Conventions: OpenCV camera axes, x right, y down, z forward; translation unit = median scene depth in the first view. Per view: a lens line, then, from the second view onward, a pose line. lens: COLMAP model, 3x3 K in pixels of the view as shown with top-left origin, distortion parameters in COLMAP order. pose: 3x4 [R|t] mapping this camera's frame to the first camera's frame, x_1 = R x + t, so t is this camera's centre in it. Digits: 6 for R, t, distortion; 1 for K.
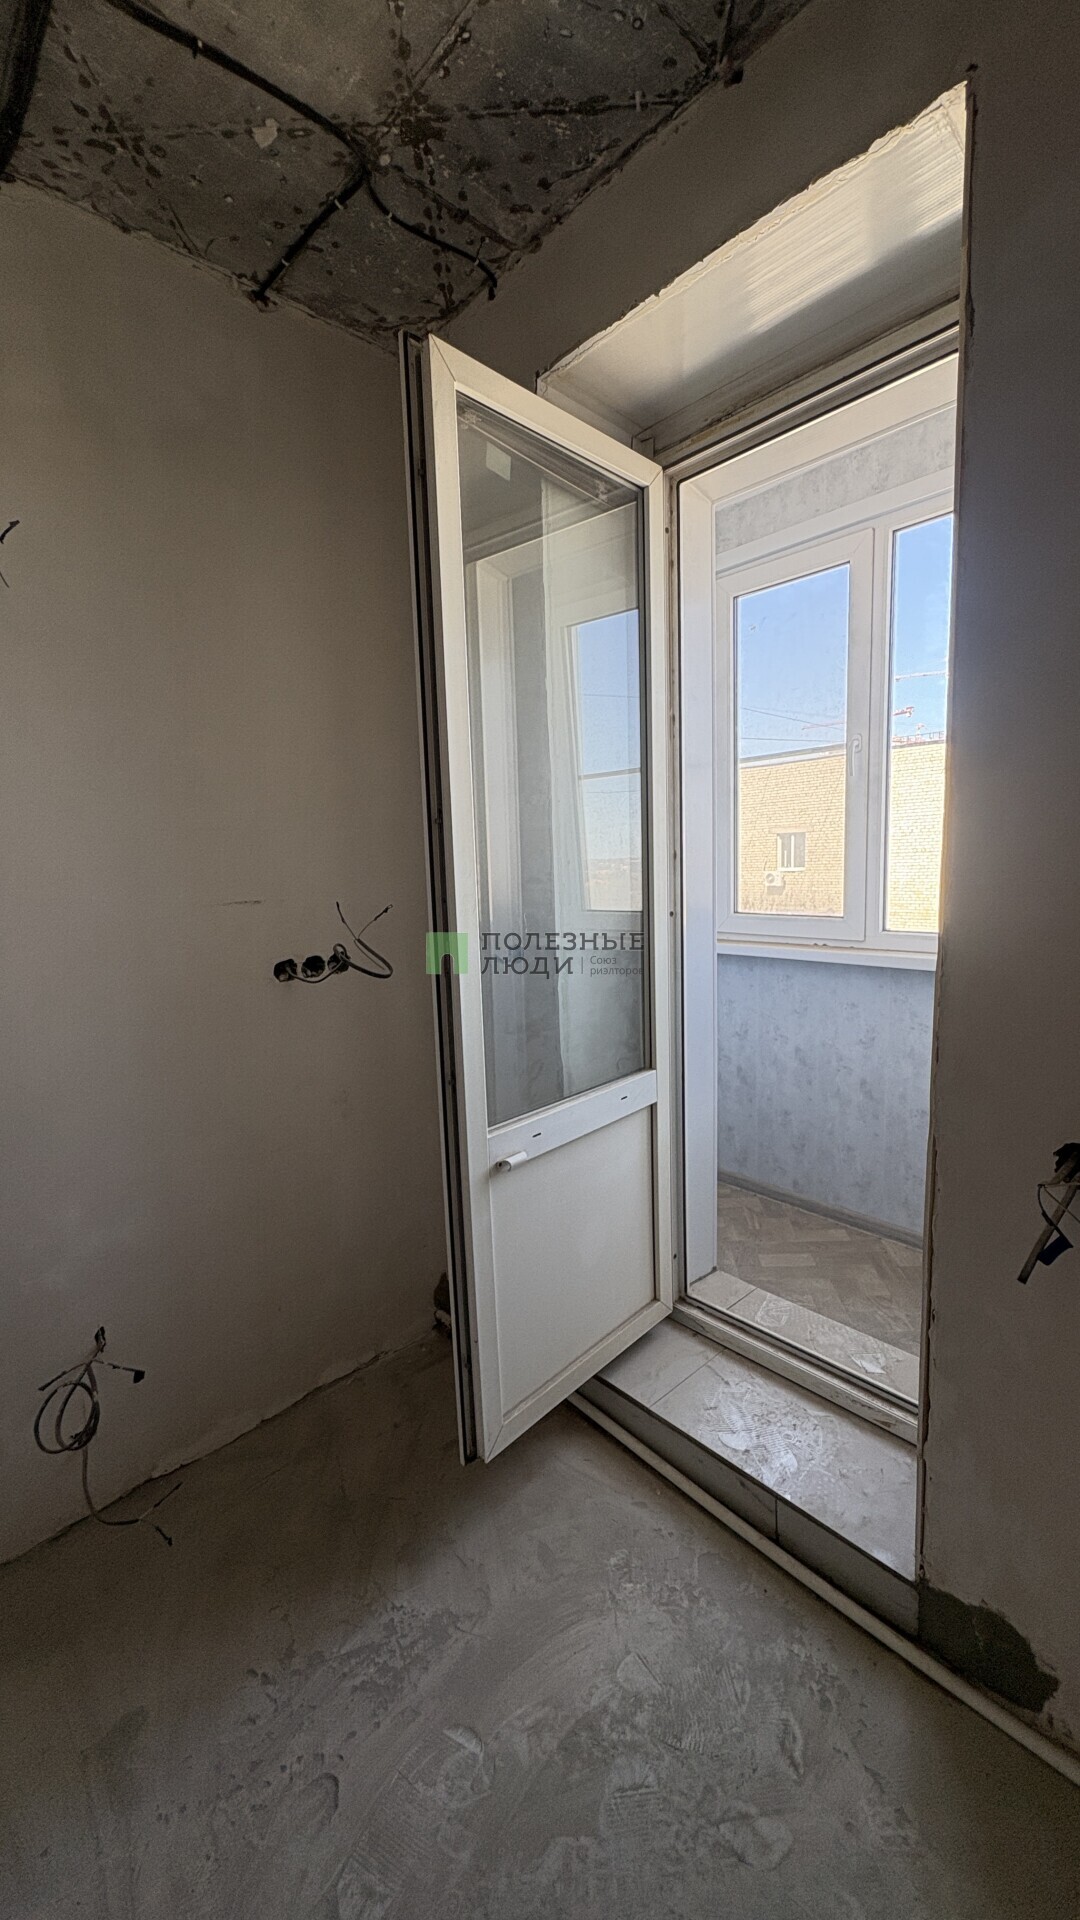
lens RADIAL K [[762.6, 0, 547.1], [0, 762.6, 961.1], [0, 0, 1]] dist [0.001957, 0.000715]
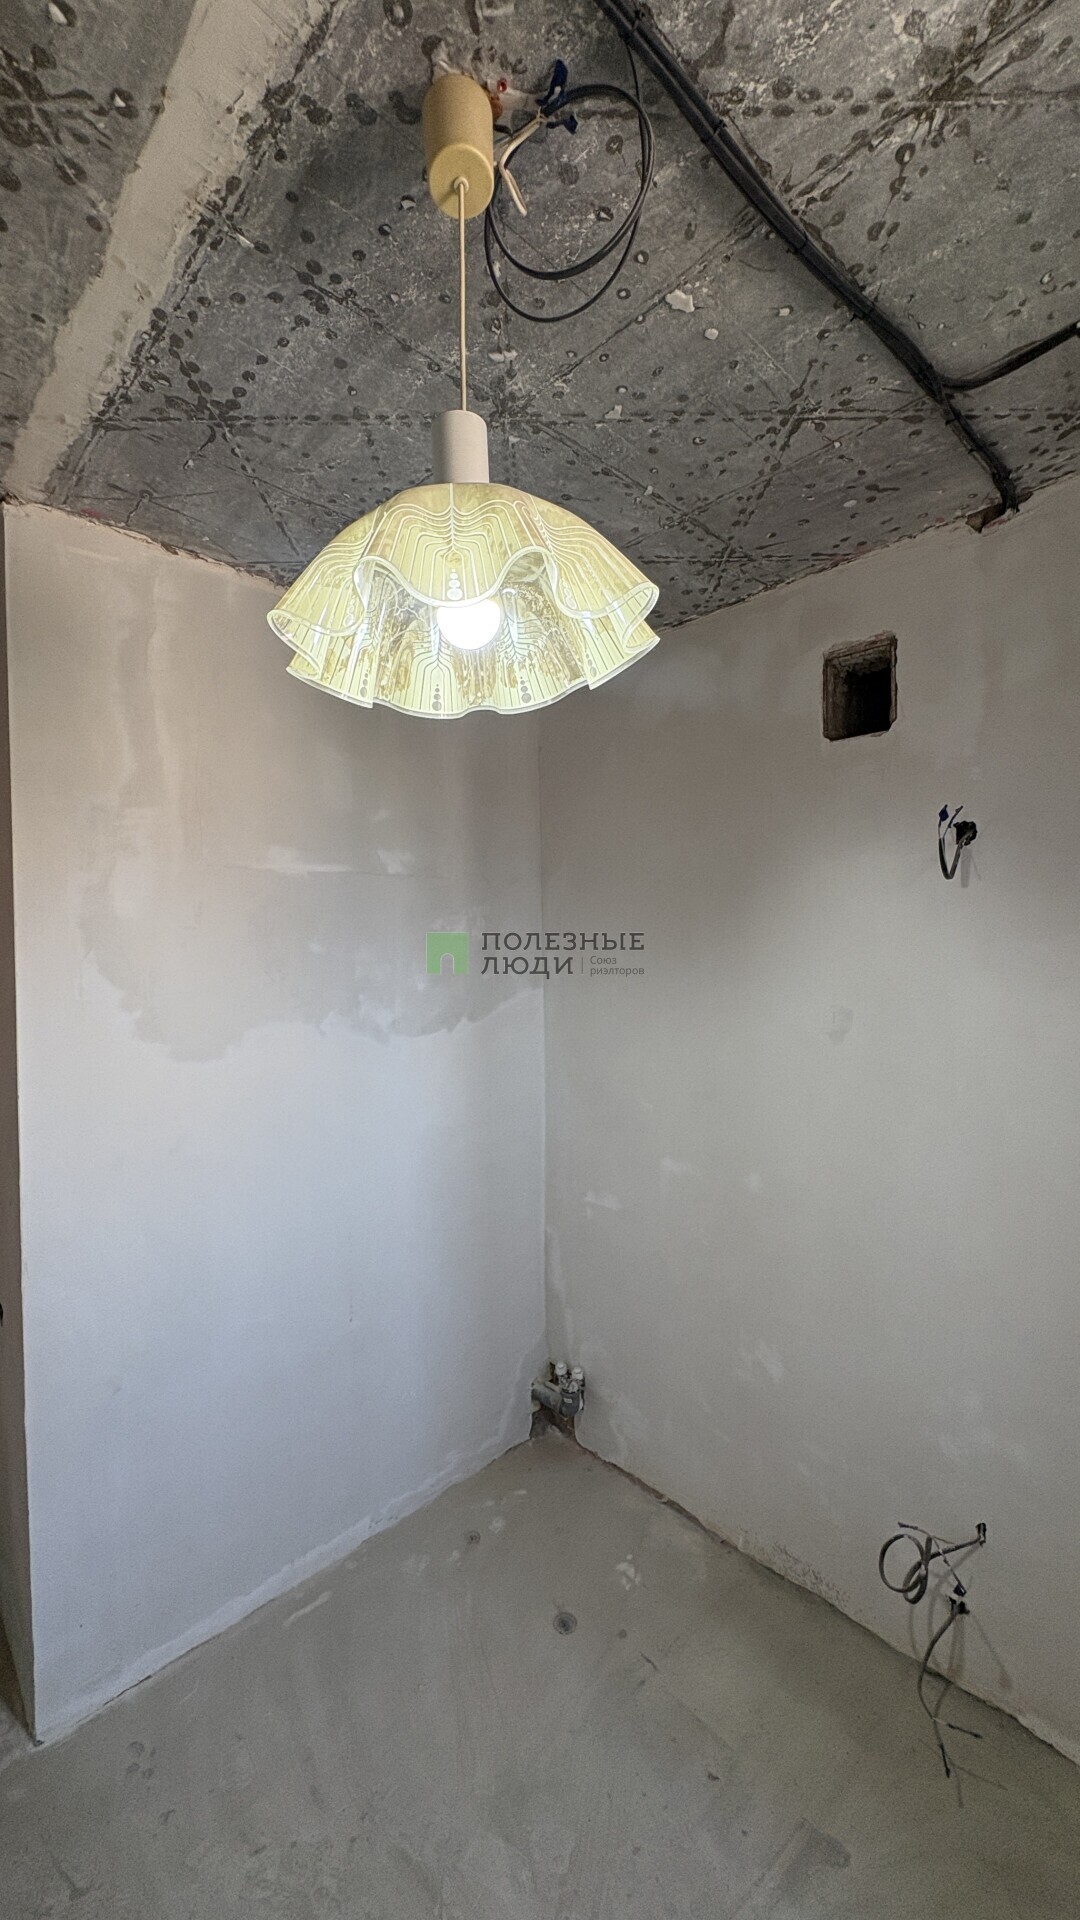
lens RADIAL K [[762.6, 0, 545.8], [0, 762.6, 960.2], [0, 0, 1]] dist [0.001957, 0.000715]
pose [[0.022508, 0.077651, -0.996727, 0.387227], [-0.126599, 0.989175, 0.074203, -0.284452], [0.991699, 0.124514, 0.032095, 0.290638]]
